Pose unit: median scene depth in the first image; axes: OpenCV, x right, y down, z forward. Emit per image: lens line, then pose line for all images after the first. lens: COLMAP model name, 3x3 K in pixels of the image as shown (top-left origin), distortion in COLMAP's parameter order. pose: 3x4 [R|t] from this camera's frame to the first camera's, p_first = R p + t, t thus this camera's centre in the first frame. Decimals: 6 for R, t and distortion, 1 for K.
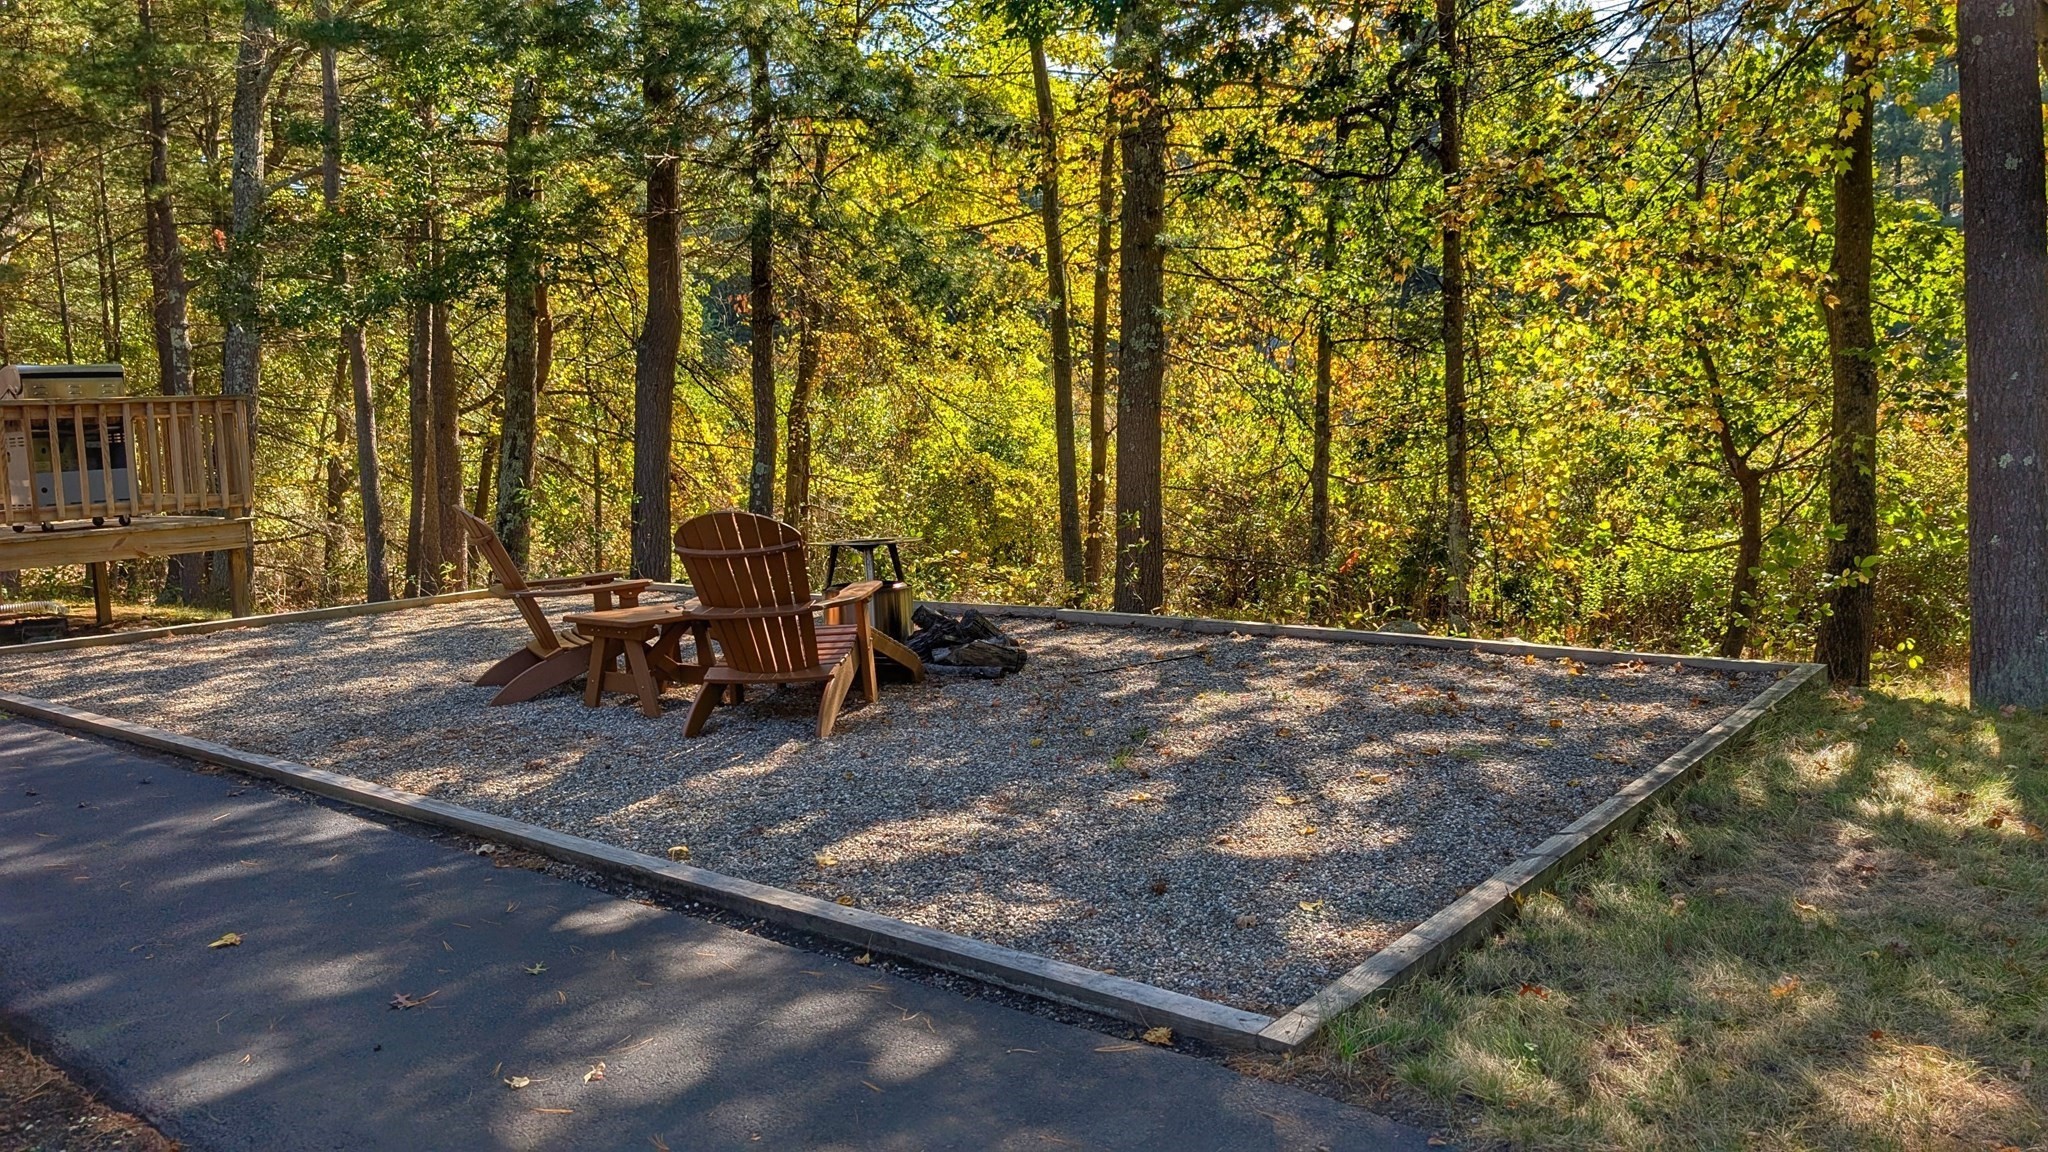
lens RADIAL K [[1472.5, 0, 1024.0], [0, 1472.5, 576.0], [0, 0, 1]] dist [0.067396, -0.098454]
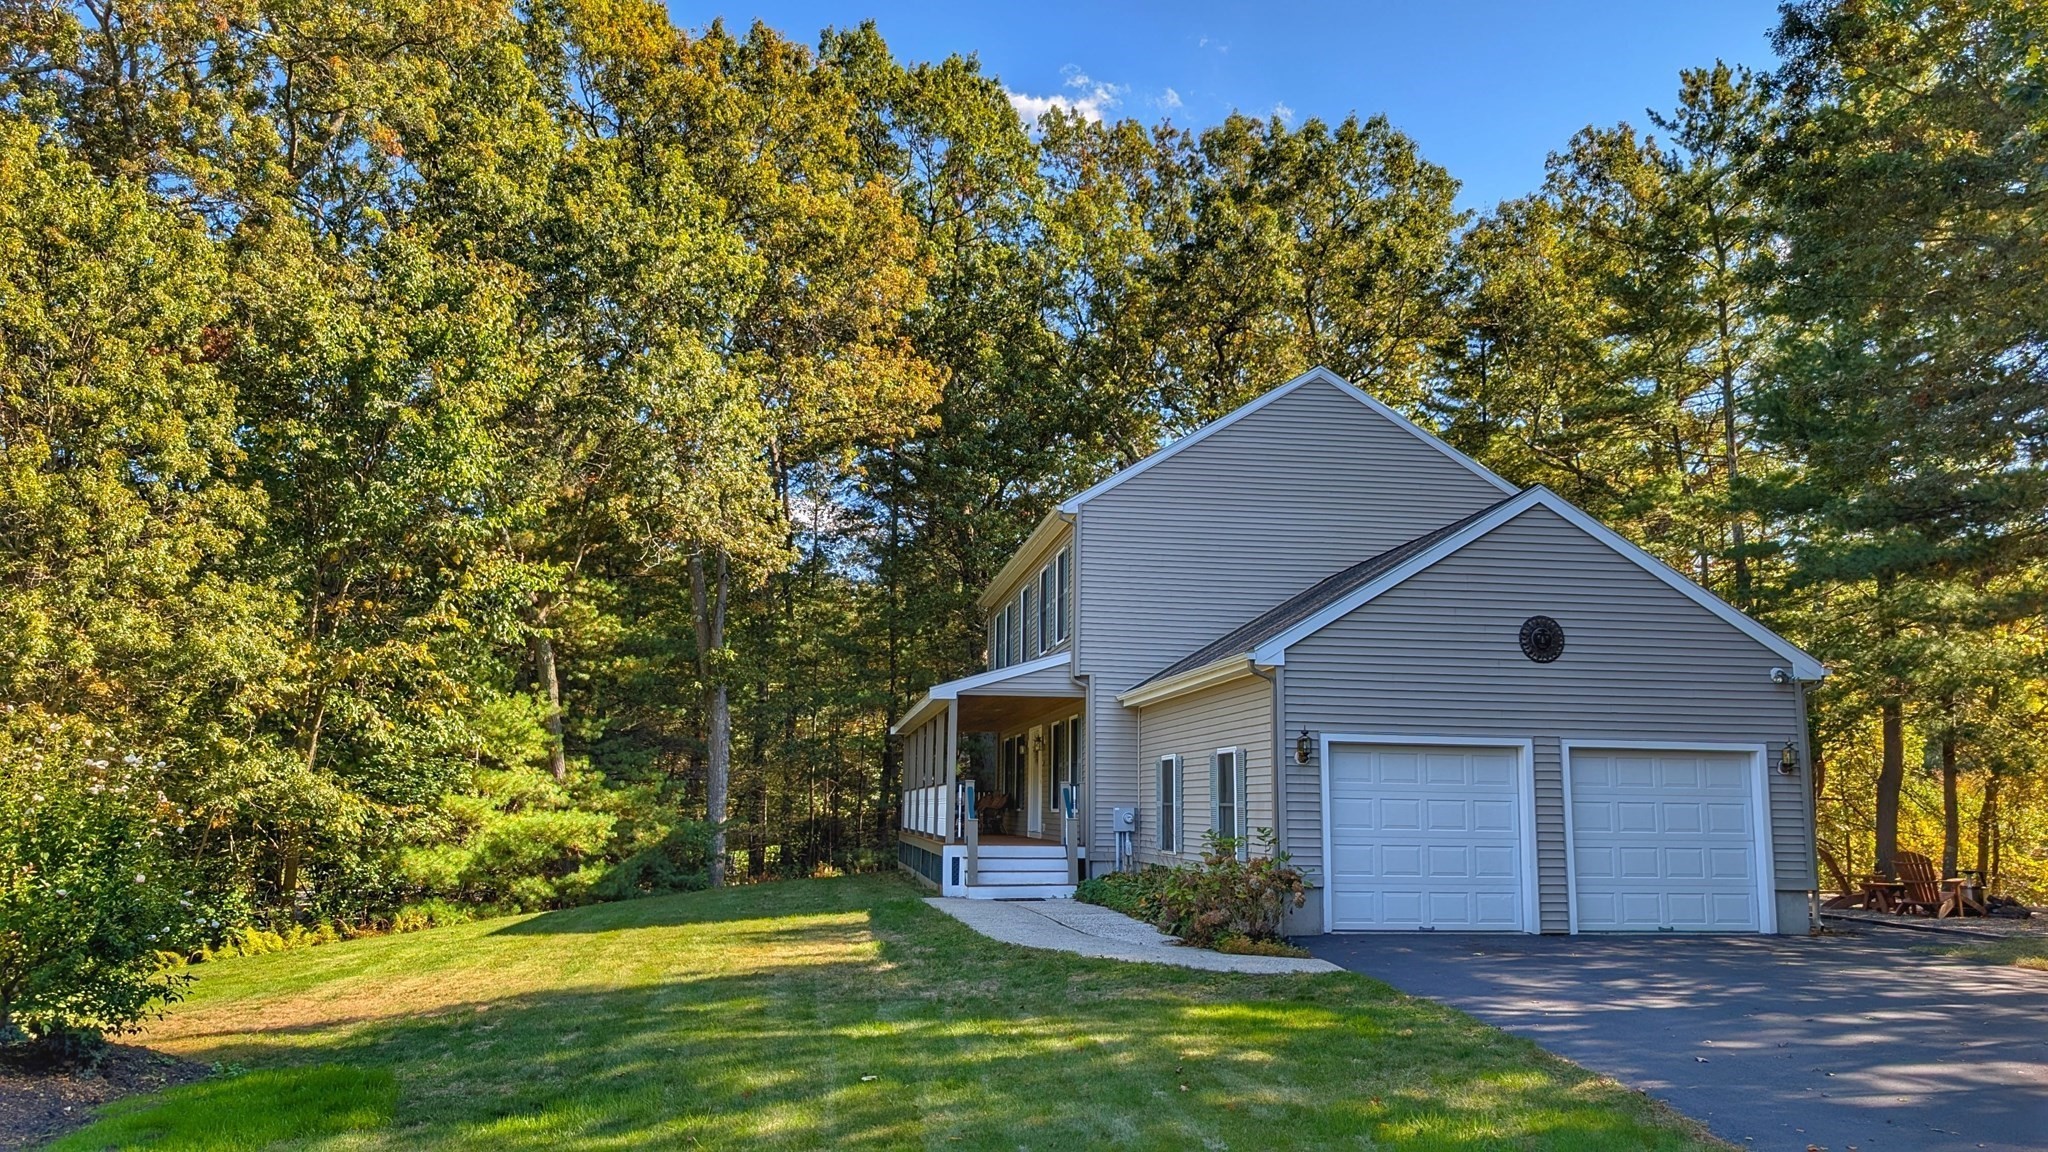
lens RADIAL K [[1472.5, 0, 1024.0], [0, 1472.5, 576.0], [0, 0, 1]] dist [0.067396, -0.098454]
pose [[0.717631, -0.058477, -0.693964, 0.240383], [-0.117158, 0.972130, -0.203071, 0.086784], [0.686498, 0.227033, 0.690780, -0.925157]]
